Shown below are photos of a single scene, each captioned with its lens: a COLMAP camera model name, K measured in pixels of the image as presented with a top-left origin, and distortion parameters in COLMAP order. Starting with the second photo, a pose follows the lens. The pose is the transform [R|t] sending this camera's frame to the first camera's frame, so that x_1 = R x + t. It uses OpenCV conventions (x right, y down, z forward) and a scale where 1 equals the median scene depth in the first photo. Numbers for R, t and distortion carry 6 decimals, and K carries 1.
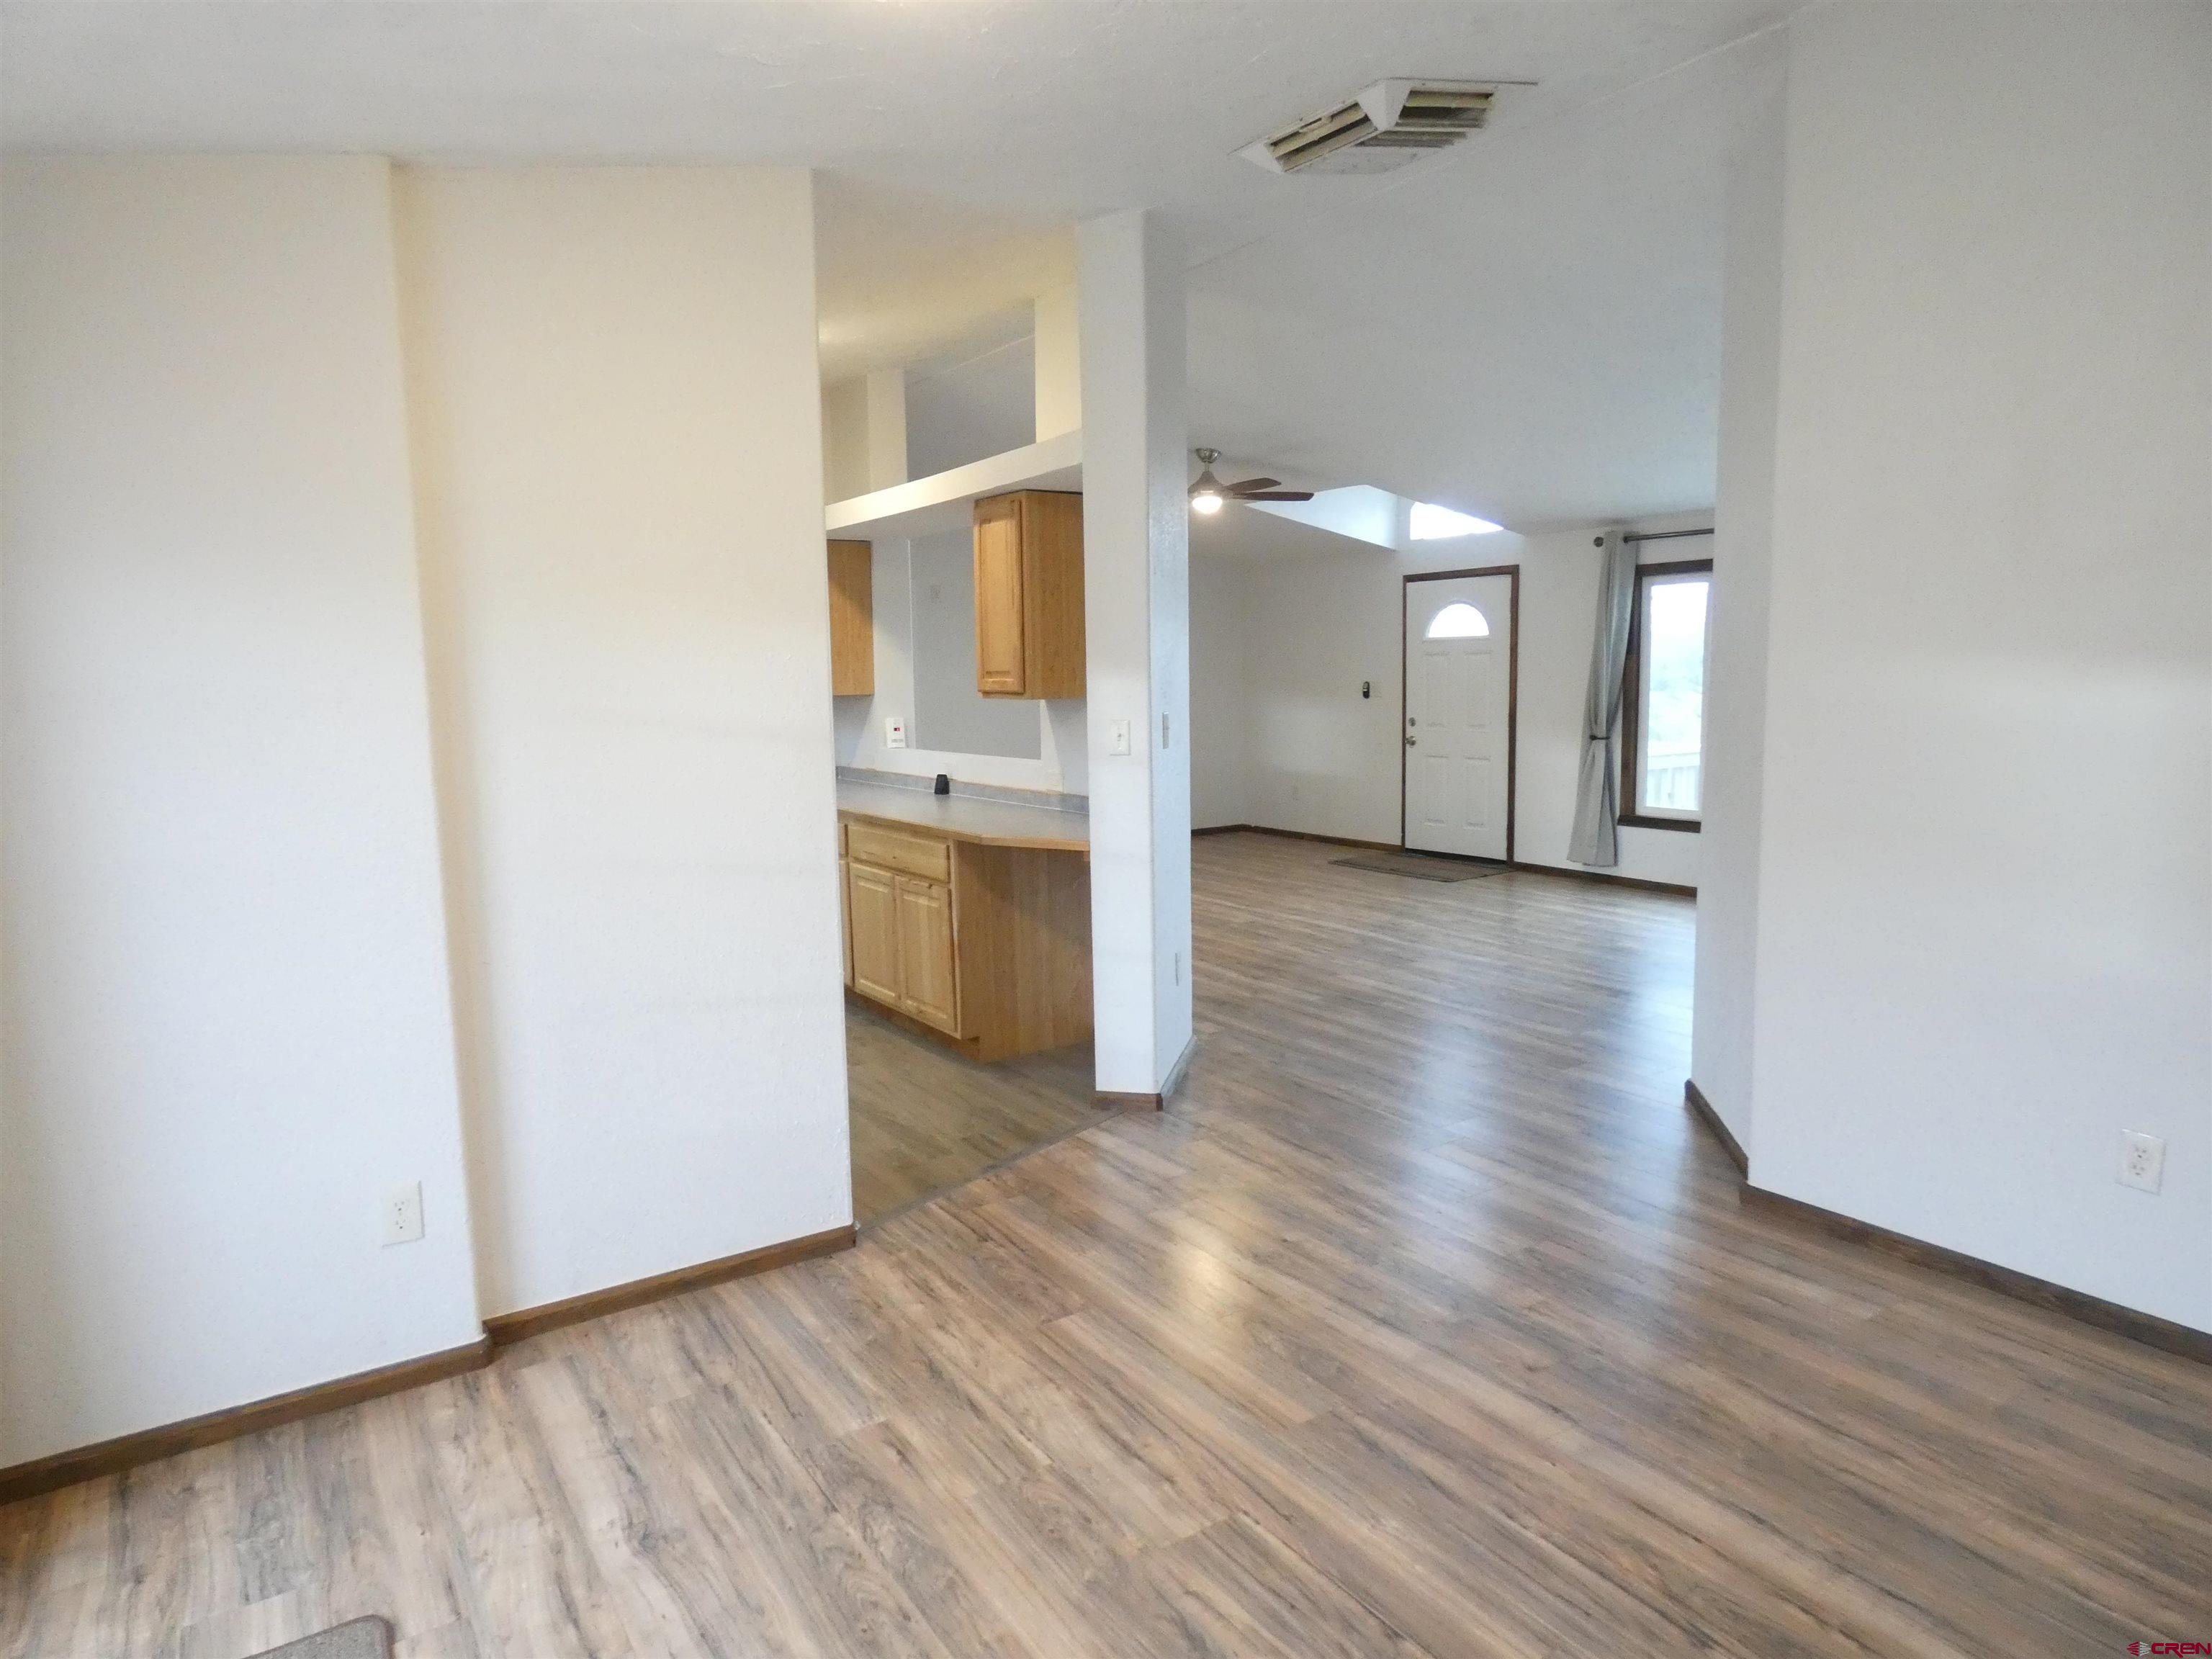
lens RADIAL K [[1314.6, 0, 1092.3], [0, 1314.6, 827.4], [0, 0, 1]] dist [-0.005960, -0.000009]
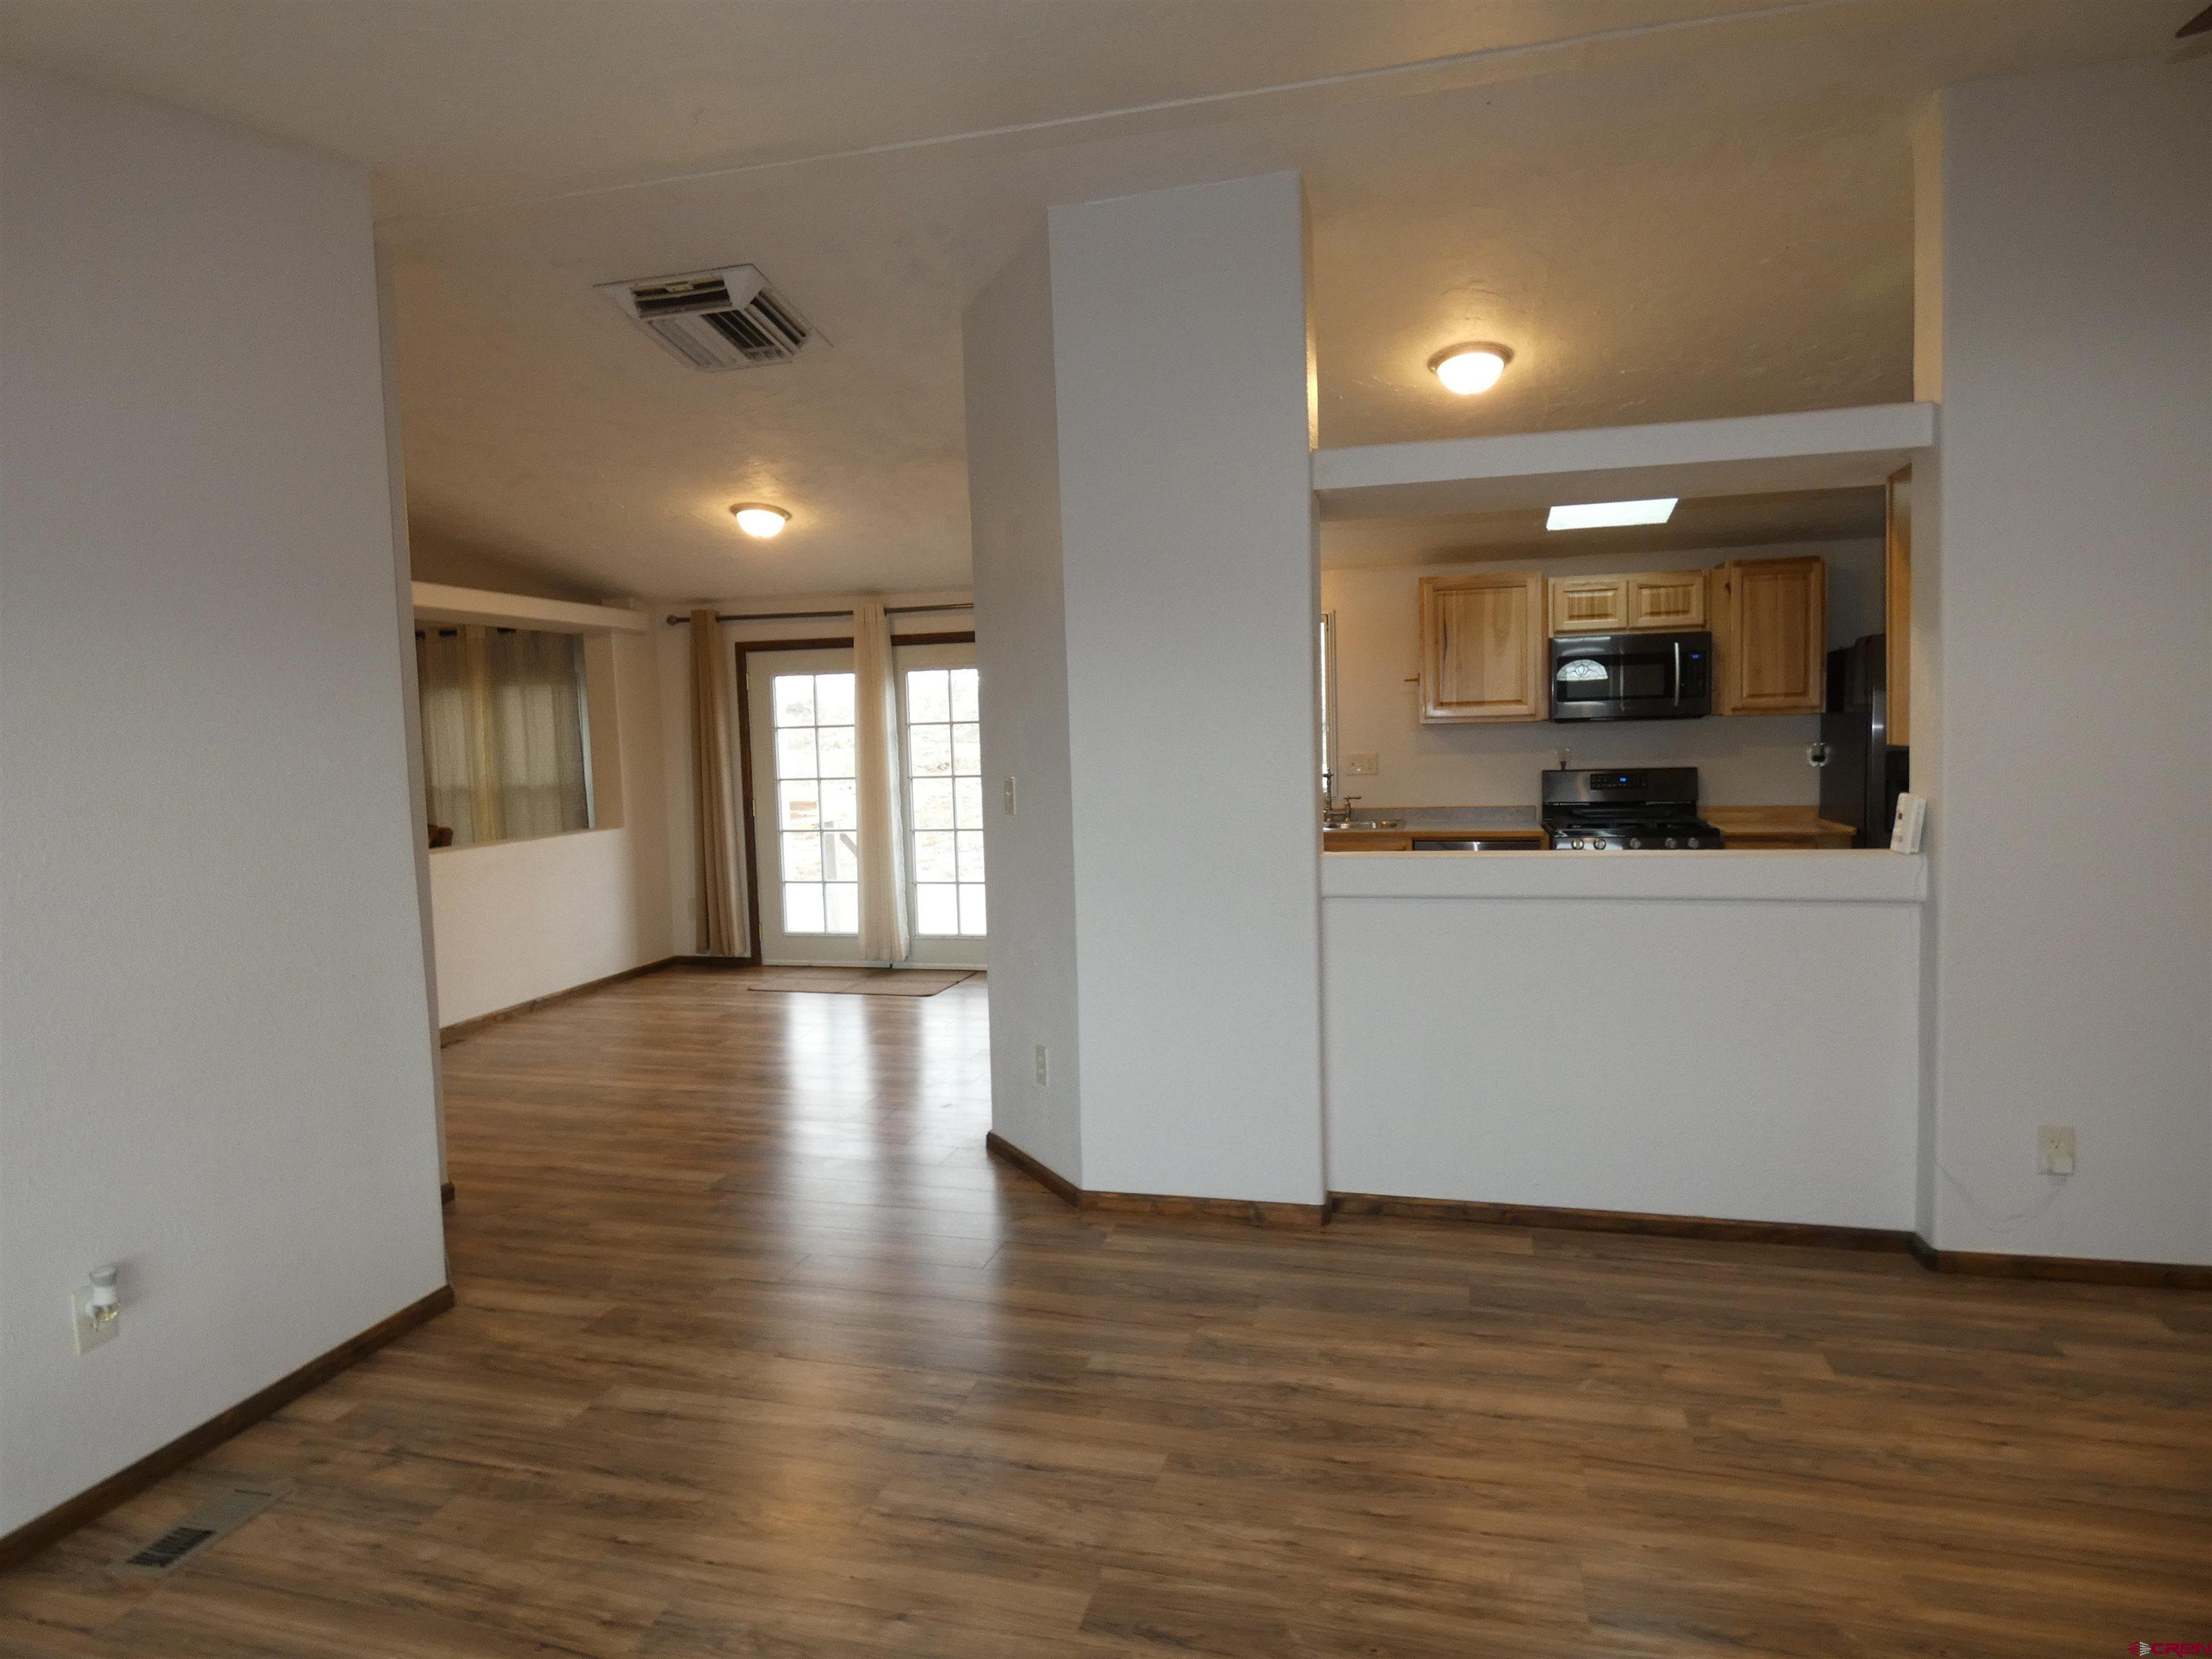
lens RADIAL K [[1319.1, 0, 1104.7], [0, 1319.1, 827.6], [0, 0, 1]] dist [0.003682, 0.007205]
pose [[-0.745972, 0.086612, -0.660321, 1.067582], [-0.040393, 0.983798, 0.174674, -0.363672], [0.664751, 0.156974, -0.730387, 2.896434]]
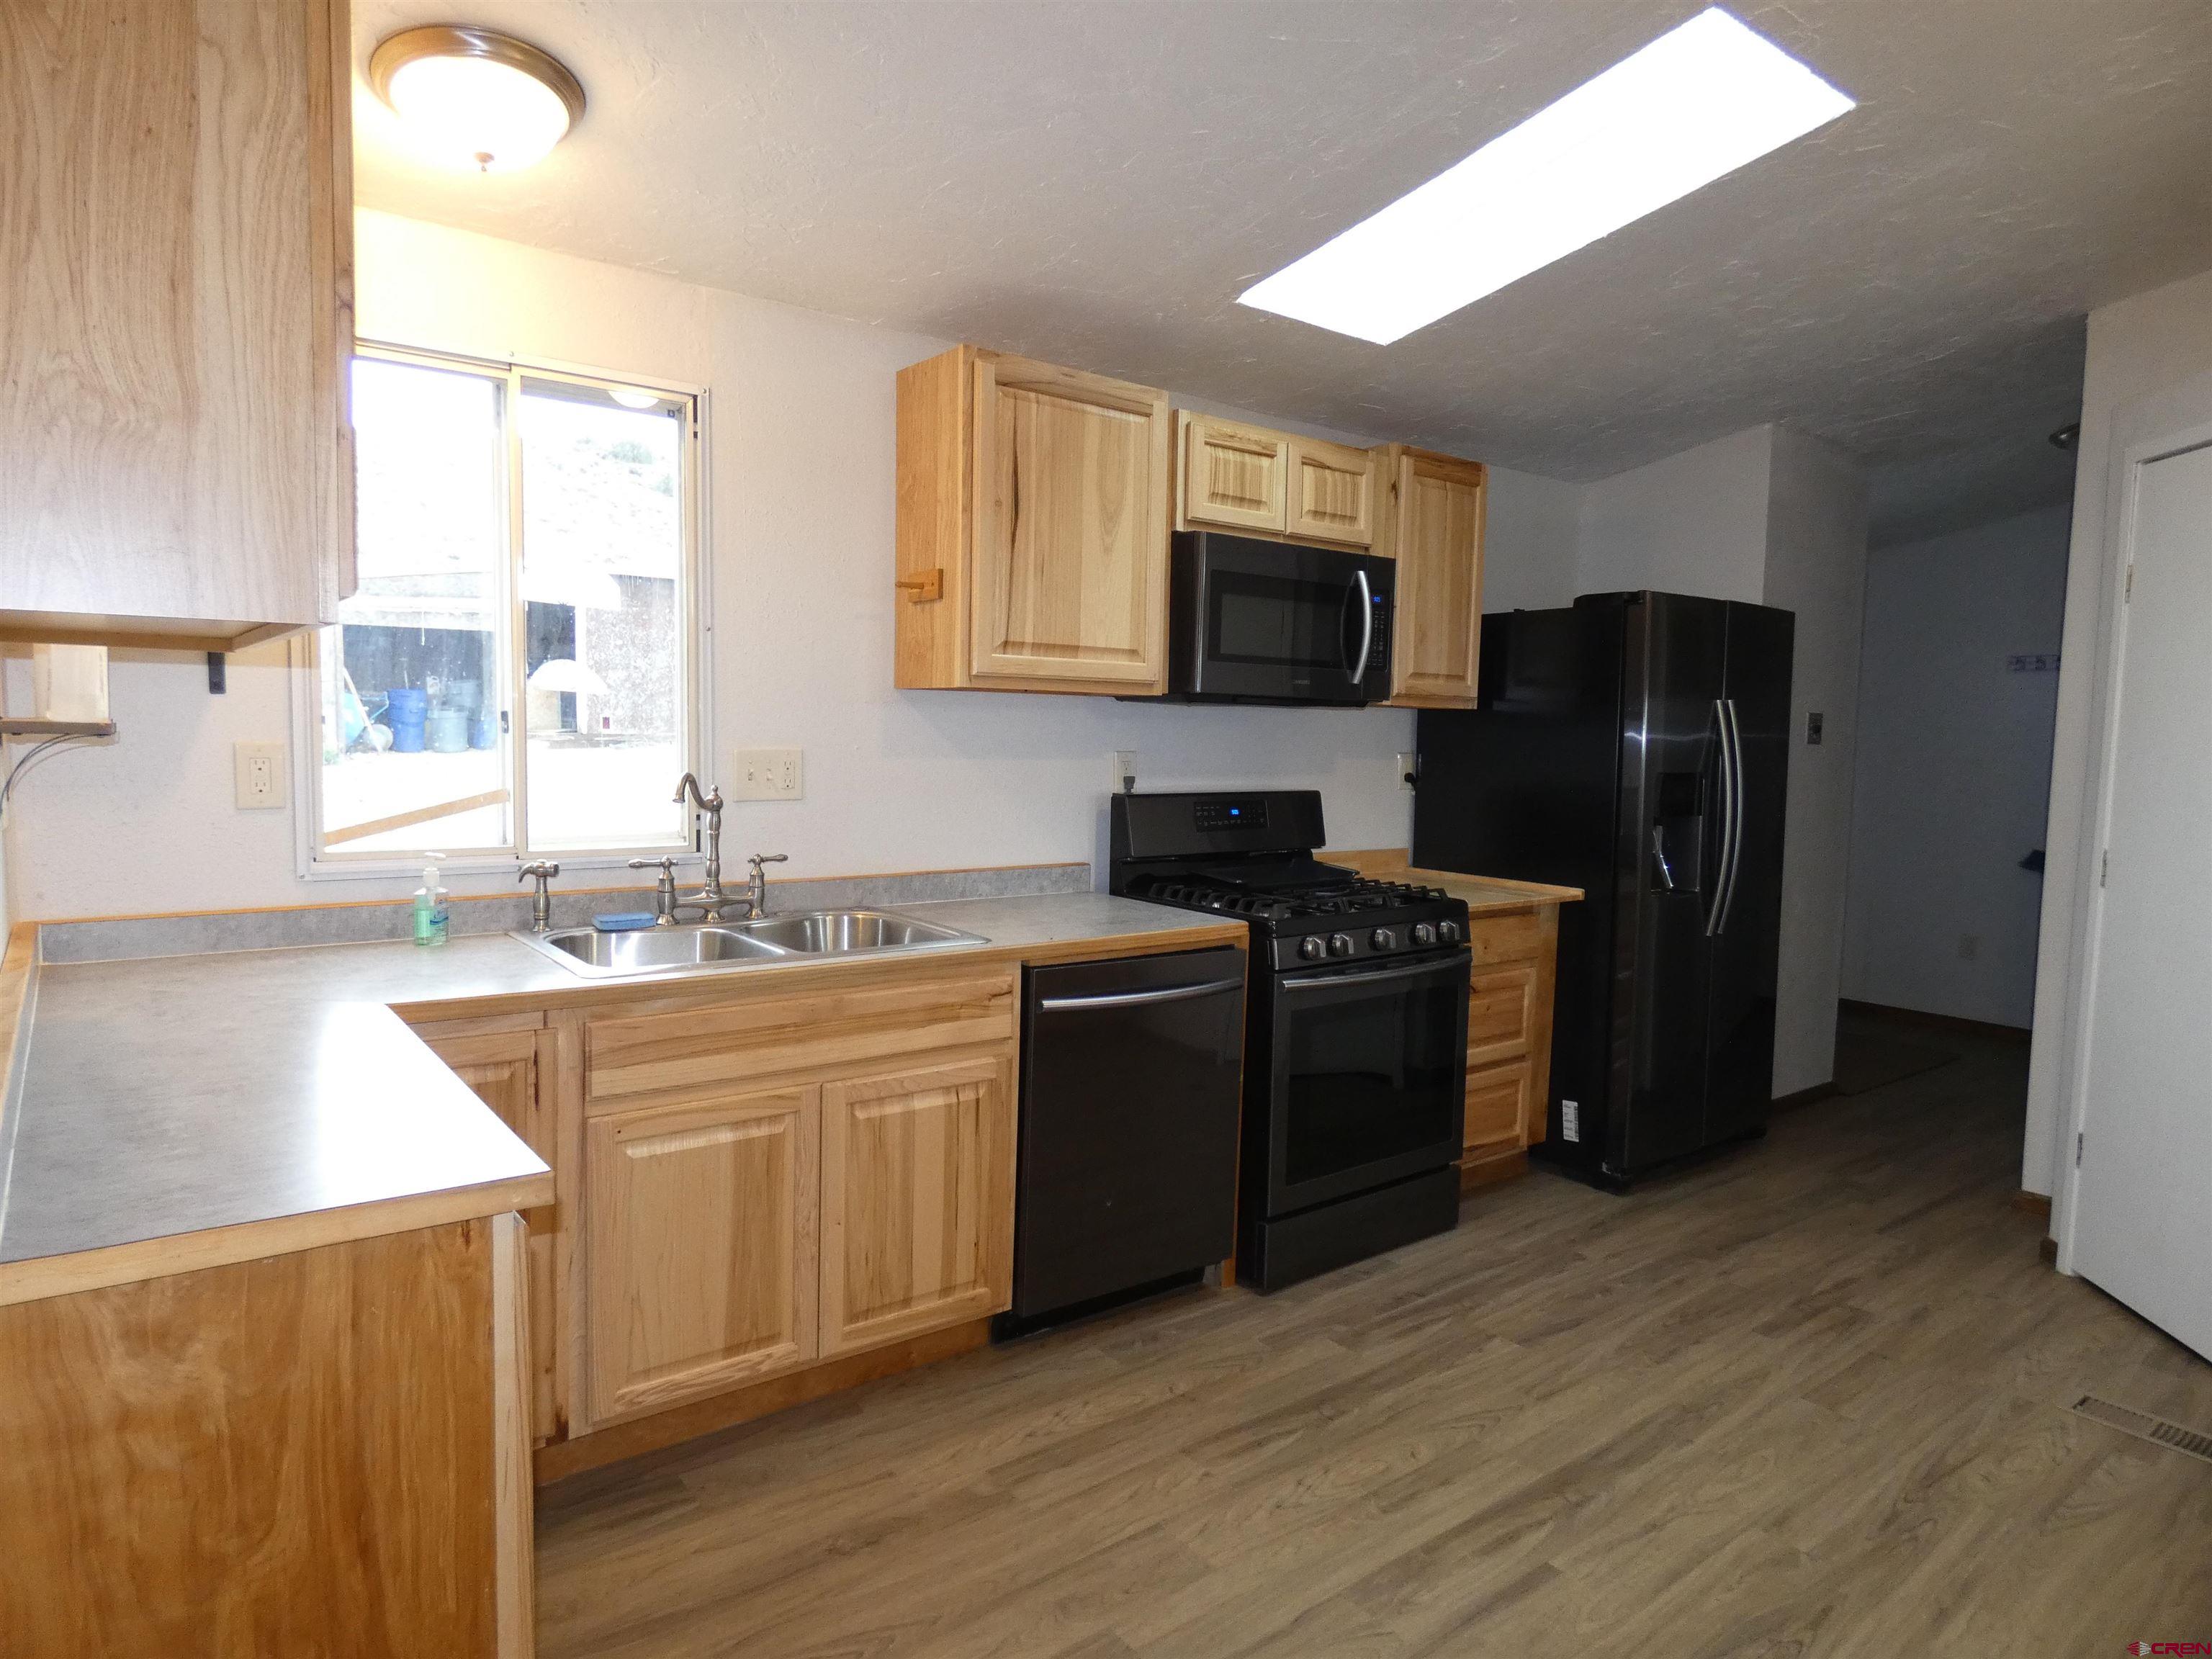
lens RADIAL K [[1319.1, 0, 1104.7], [0, 1319.1, 827.6], [0, 0, 1]] dist [0.003682, 0.007205]
pose [[0.070288, 0.097927, -0.992708, 0.019944], [-0.145835, 0.985486, 0.086889, -0.138138], [0.986809, 0.138665, 0.083549, 1.447602]]
